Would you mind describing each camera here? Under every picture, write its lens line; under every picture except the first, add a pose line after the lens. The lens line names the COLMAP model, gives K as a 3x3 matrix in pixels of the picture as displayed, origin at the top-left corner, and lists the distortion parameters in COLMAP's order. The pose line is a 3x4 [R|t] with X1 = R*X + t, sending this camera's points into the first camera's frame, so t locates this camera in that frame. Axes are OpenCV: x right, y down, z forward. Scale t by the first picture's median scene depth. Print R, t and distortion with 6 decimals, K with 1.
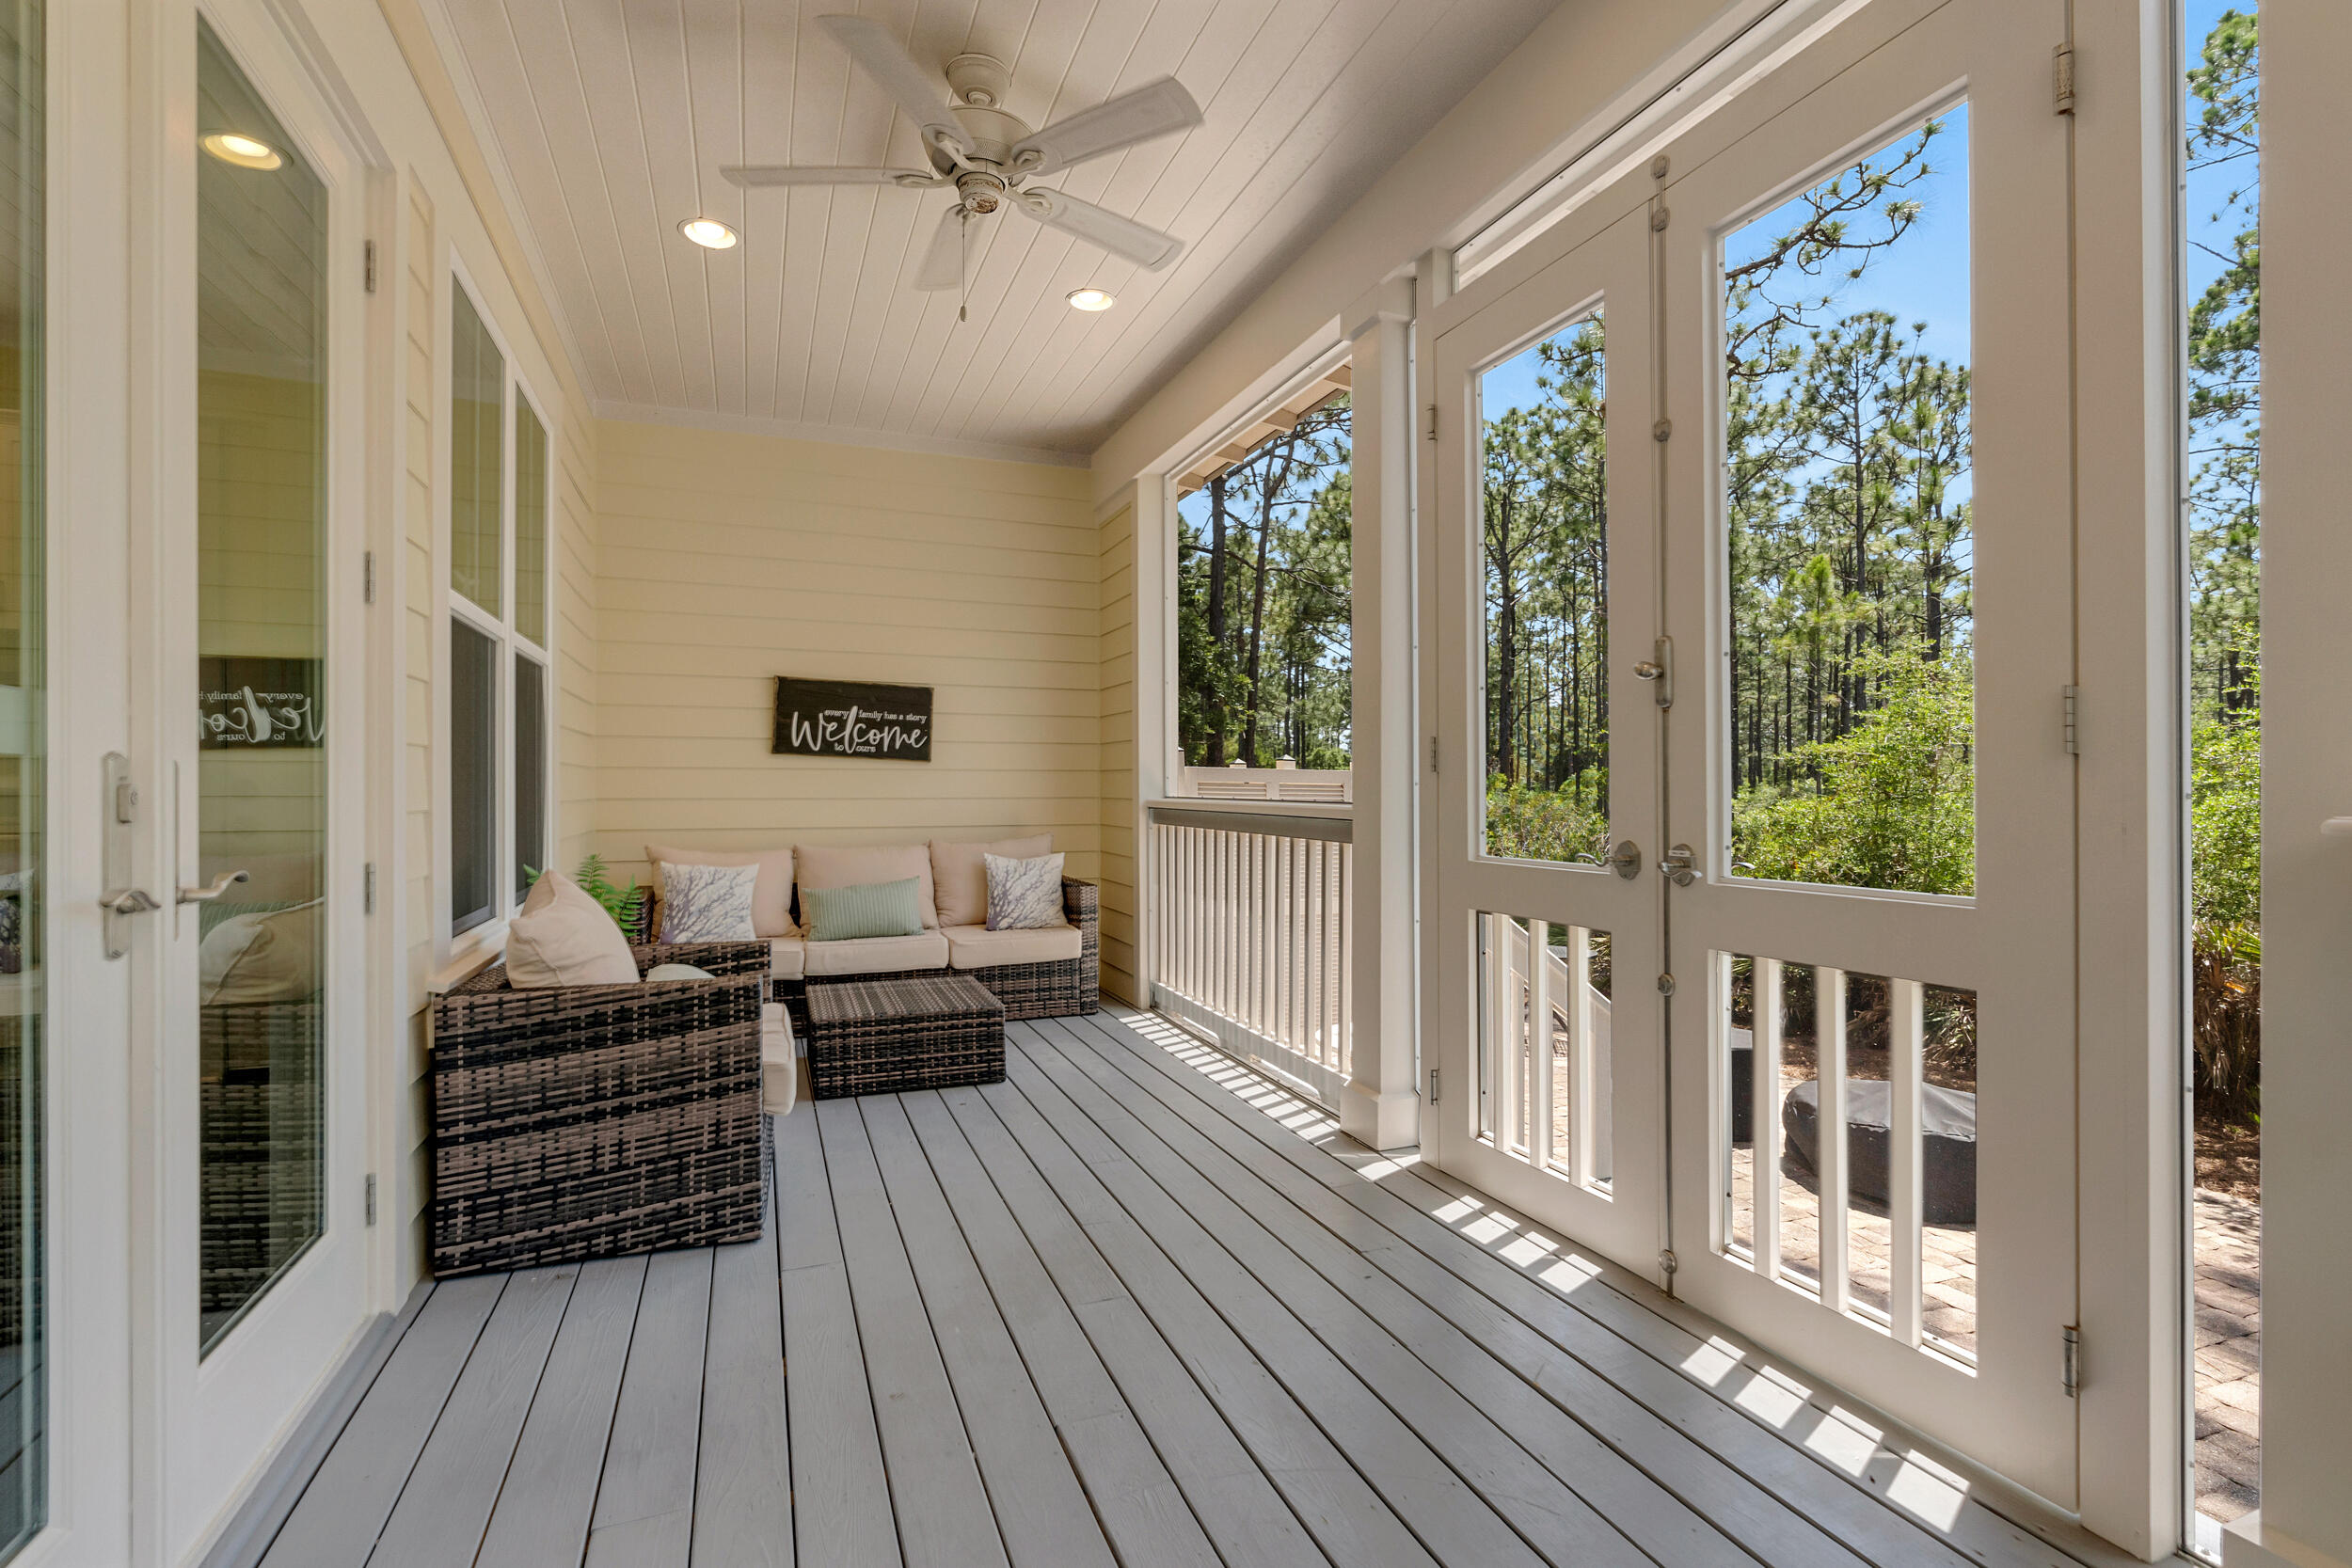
lens RADIAL K [[1078.5, 0, 1176.0], [0, 1078.5, 784.0], [0, 0, 1]] dist [-0.009748, 0.007388]
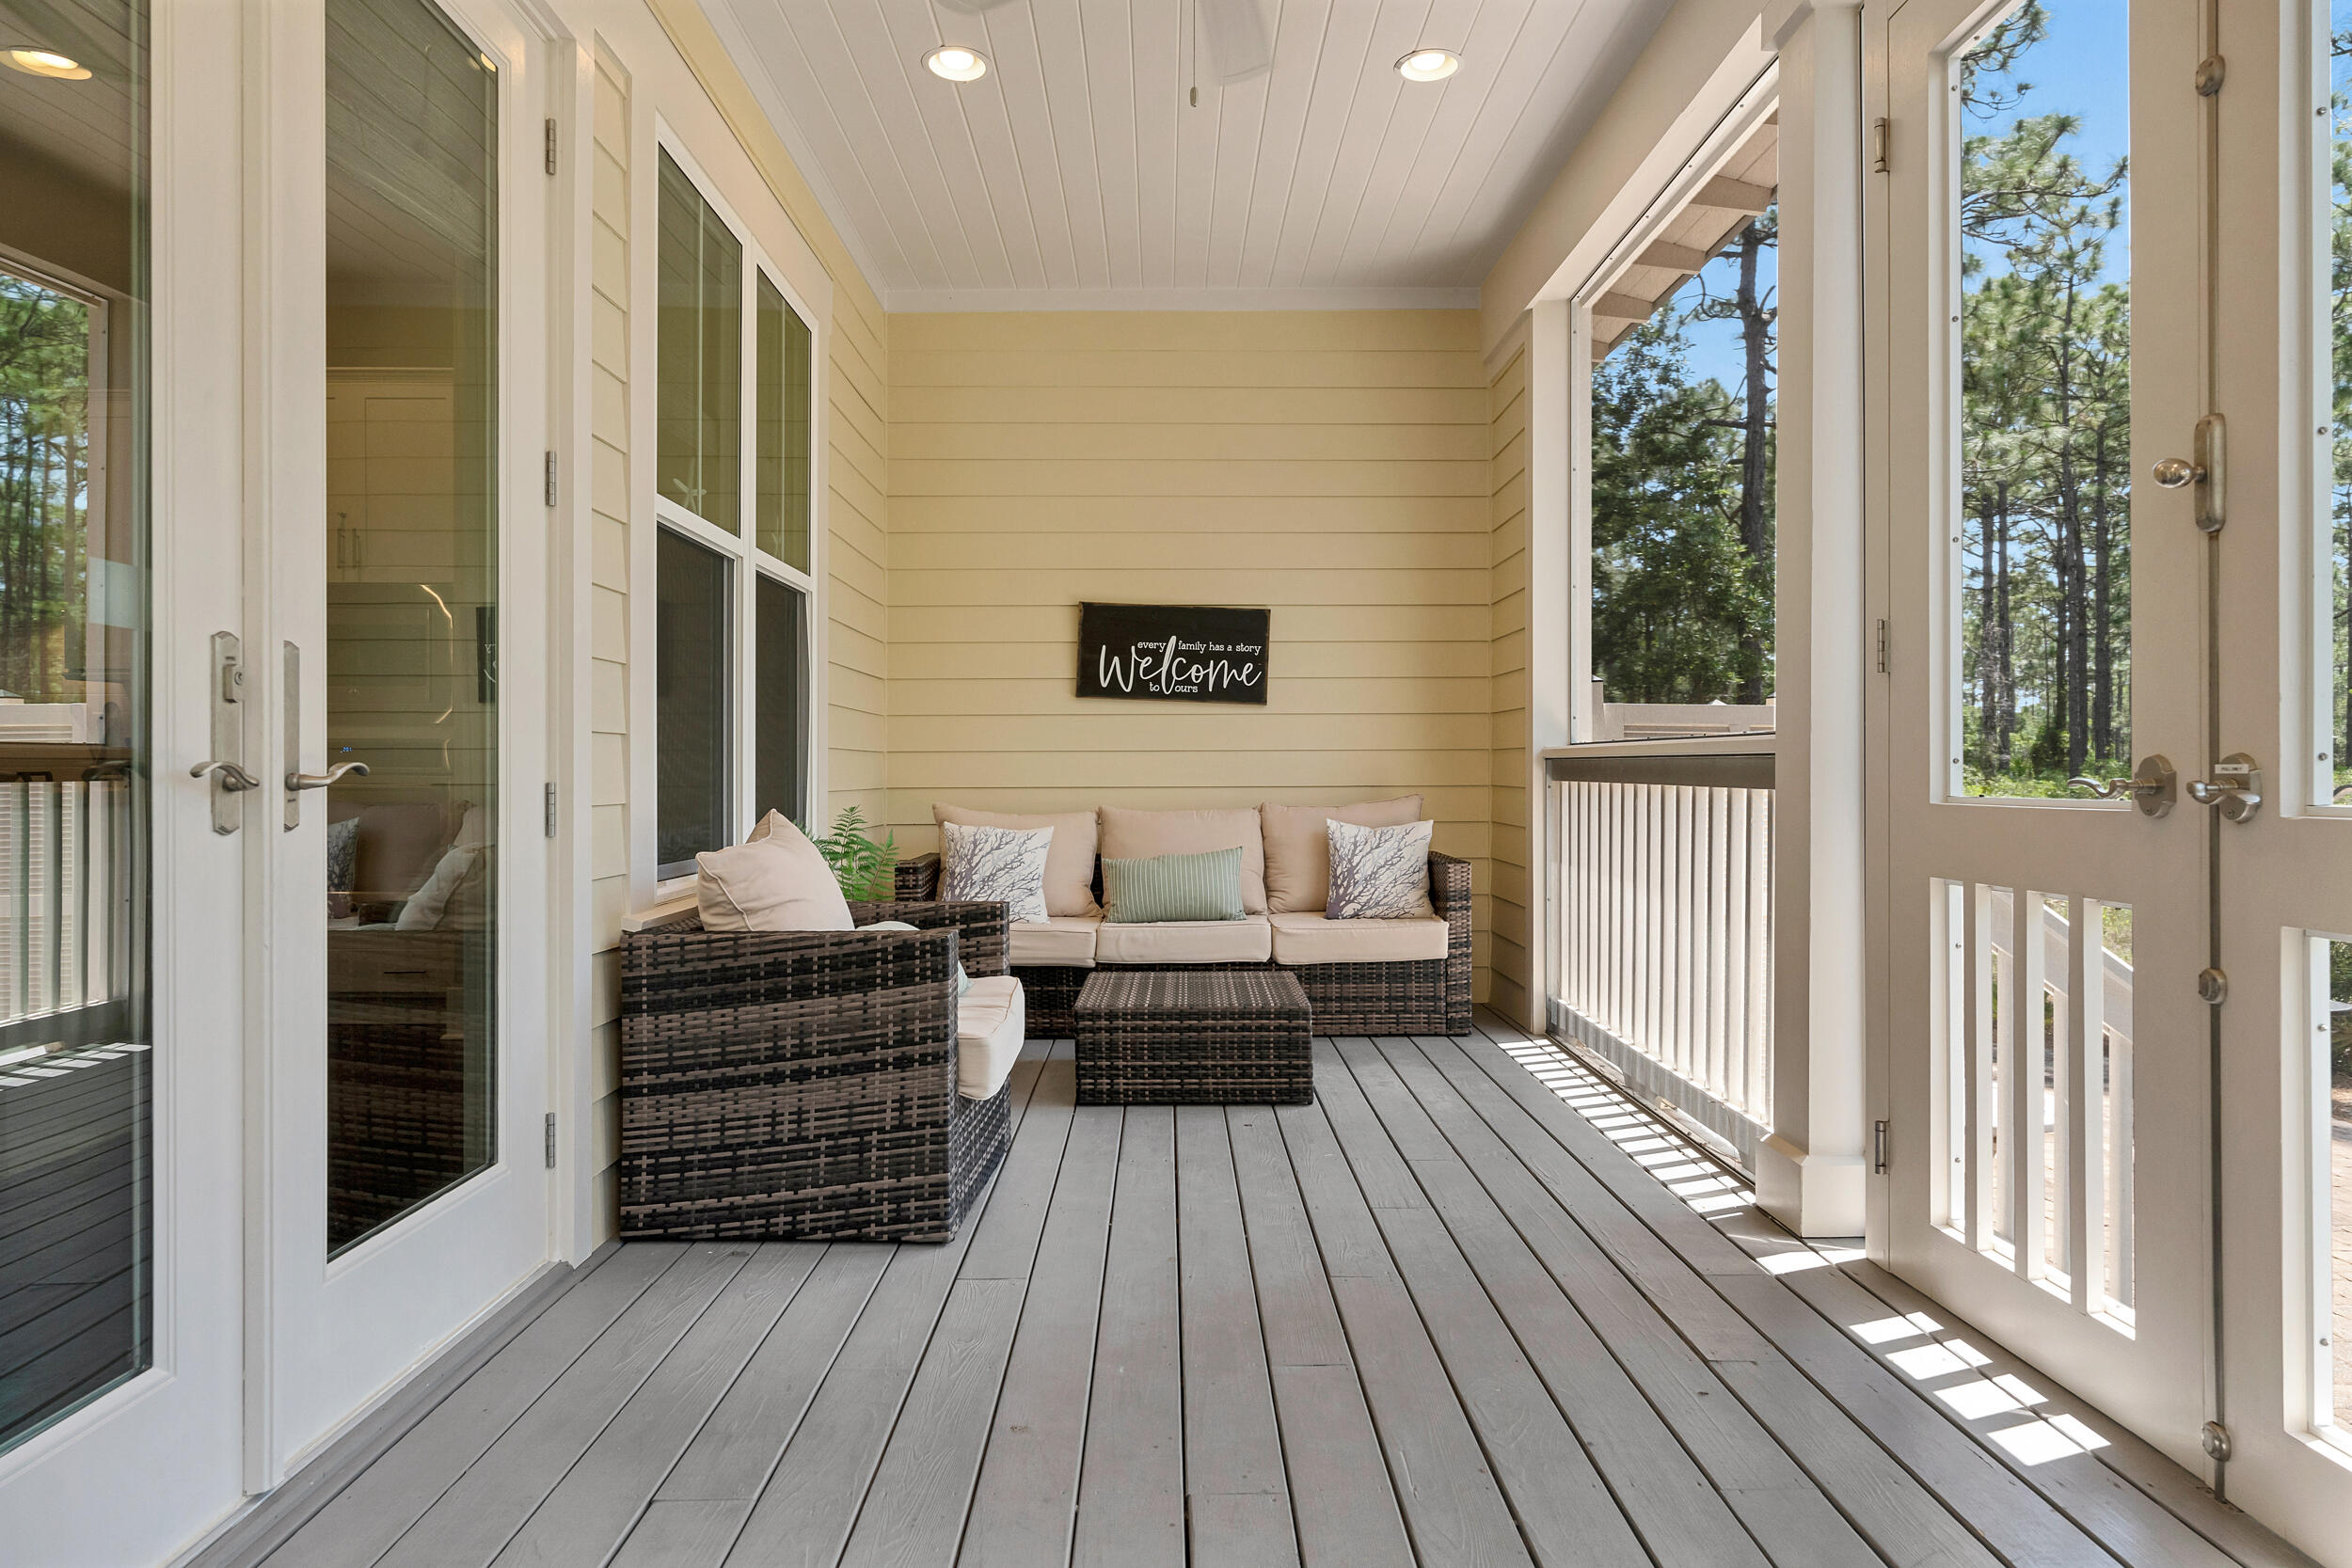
lens RADIAL K [[1412.6, 0, 1173.5], [0, 1412.6, 769.2], [0, 0, 1]] dist [-0.000370, 0.000913]
pose [[0.933115, -0.003321, -0.359563, 0.168136], [0.004595, 0.999986, 0.002688, 0.050896], [0.359549, -0.004161, 0.933117, 0.038371]]
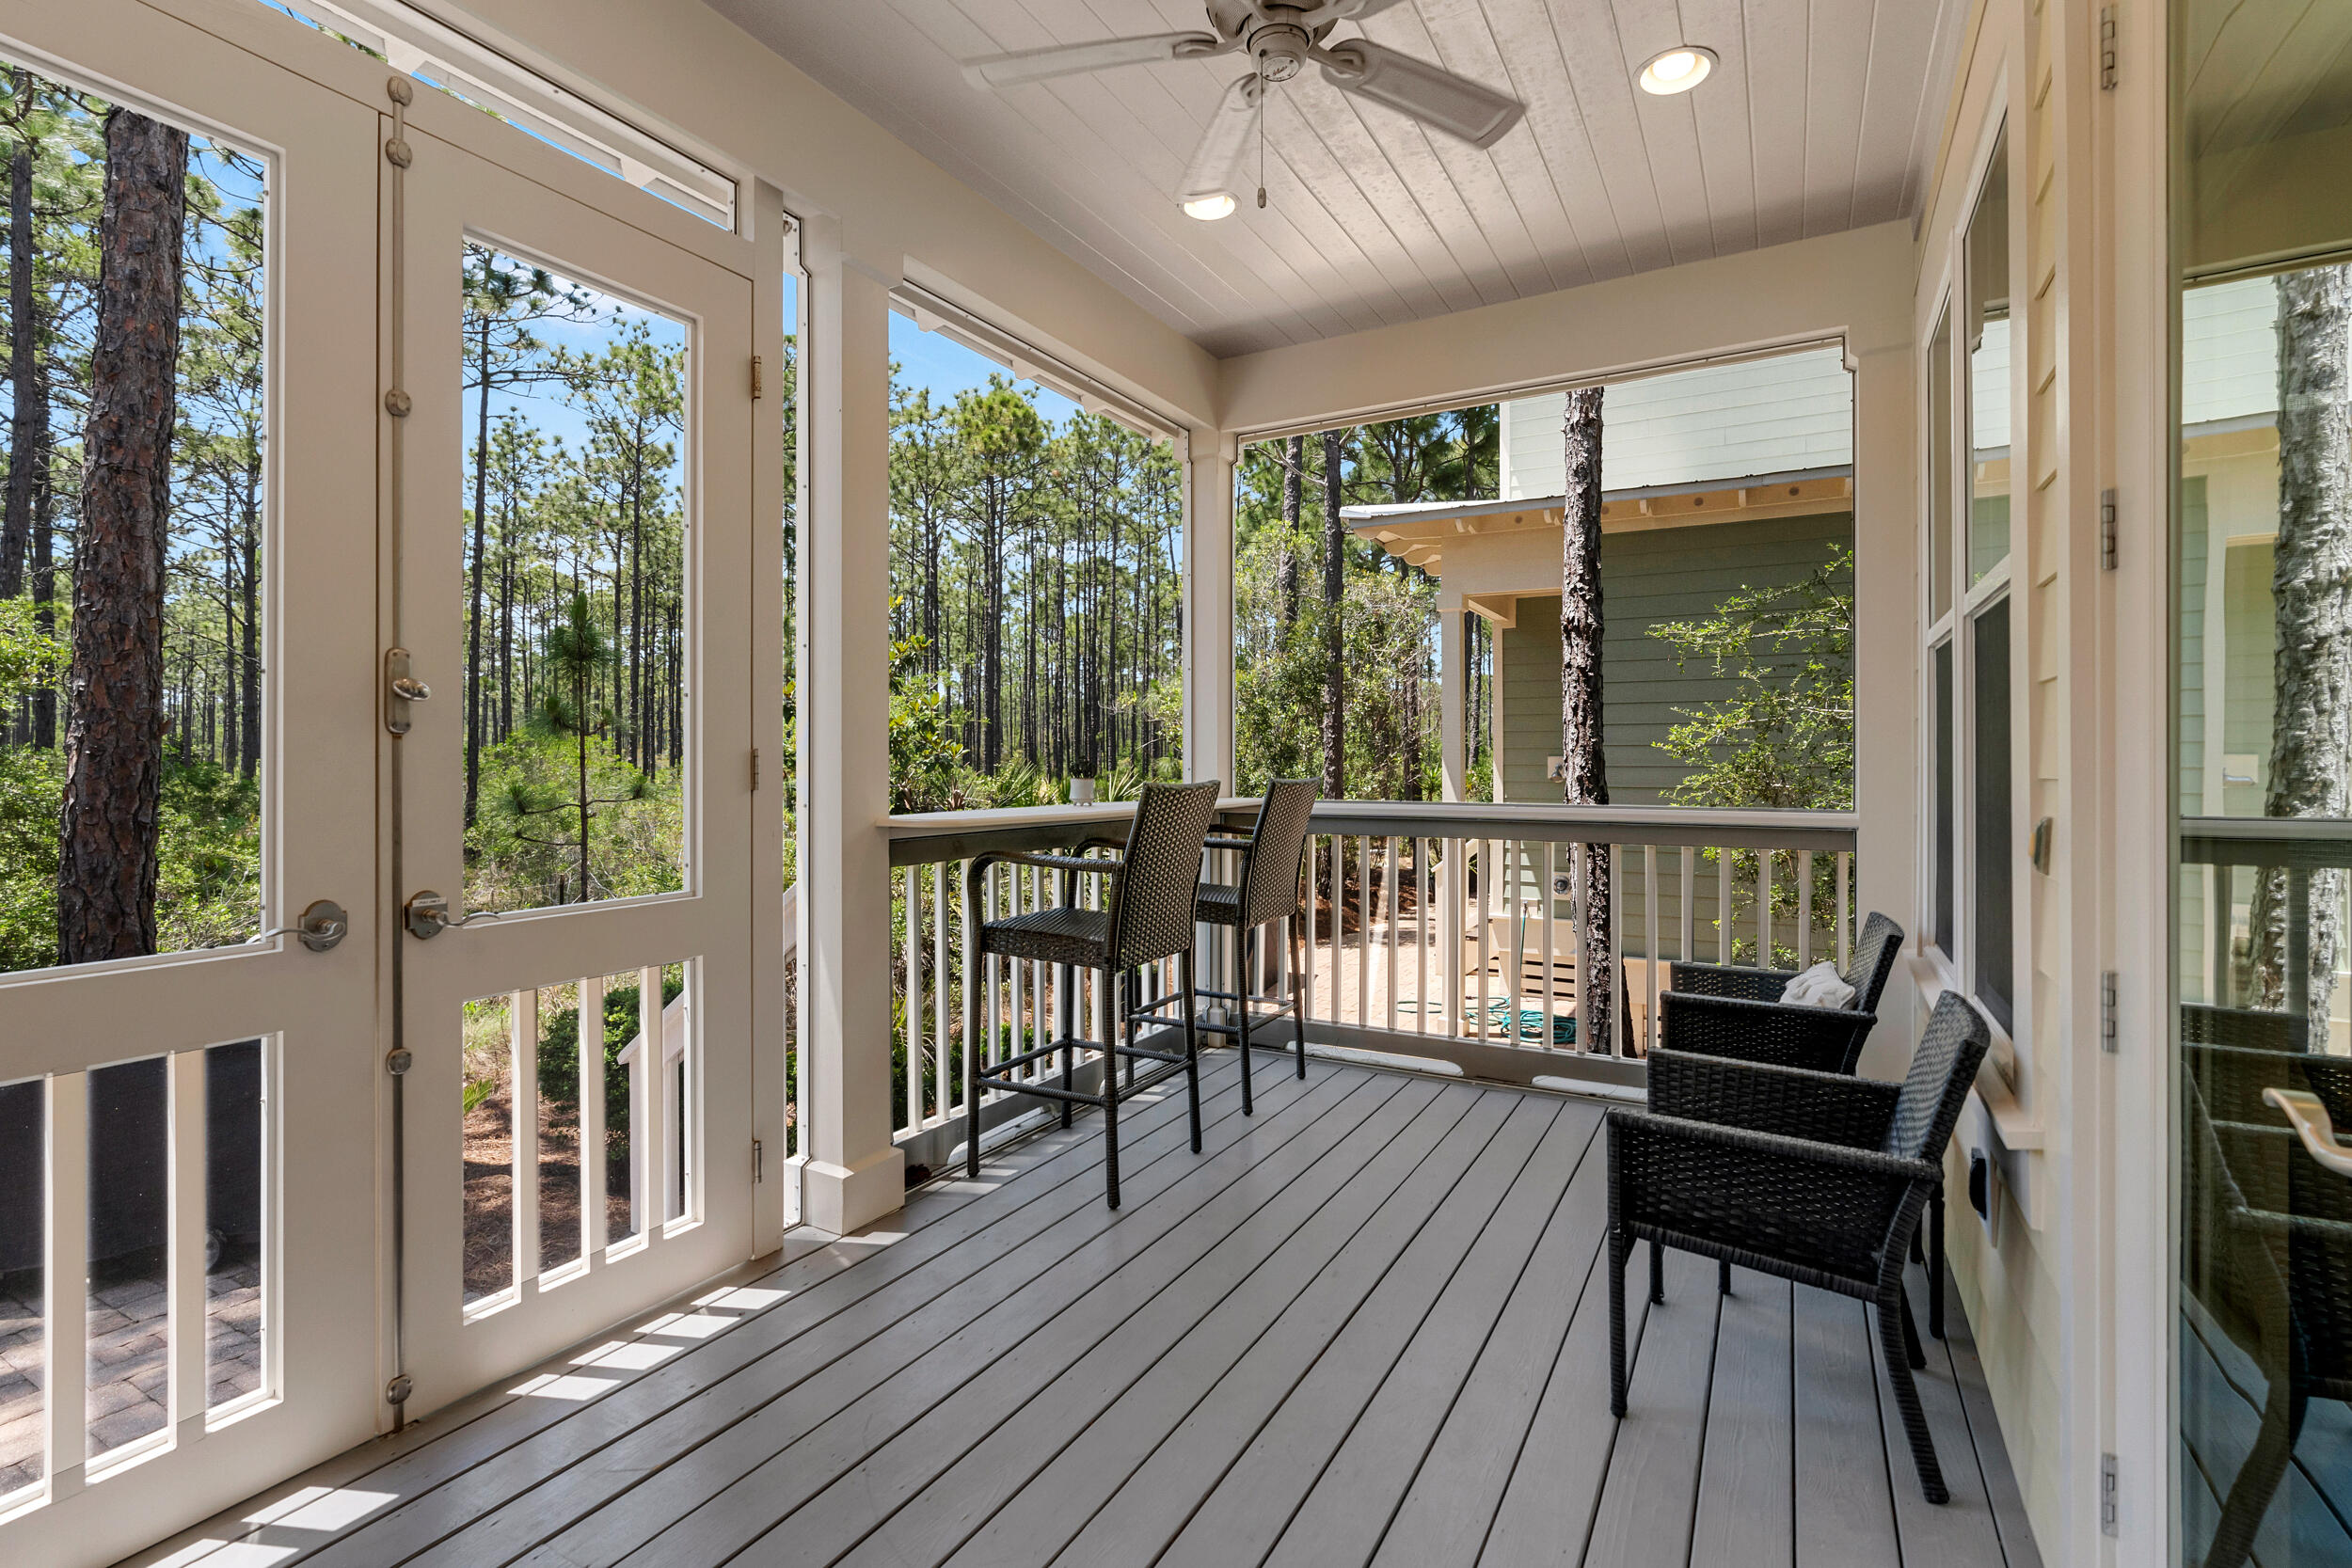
lens RADIAL K [[1078.5, 0, 1176.0], [0, 1078.5, 784.0], [0, 0, 1]] dist [-0.009748, 0.007388]
pose [[-0.630706, 0.000226, 0.776022, -0.501827], [0.004972, 0.999981, 0.003750, -0.026786], [-0.776006, 0.006224, -0.630695, 0.912985]]
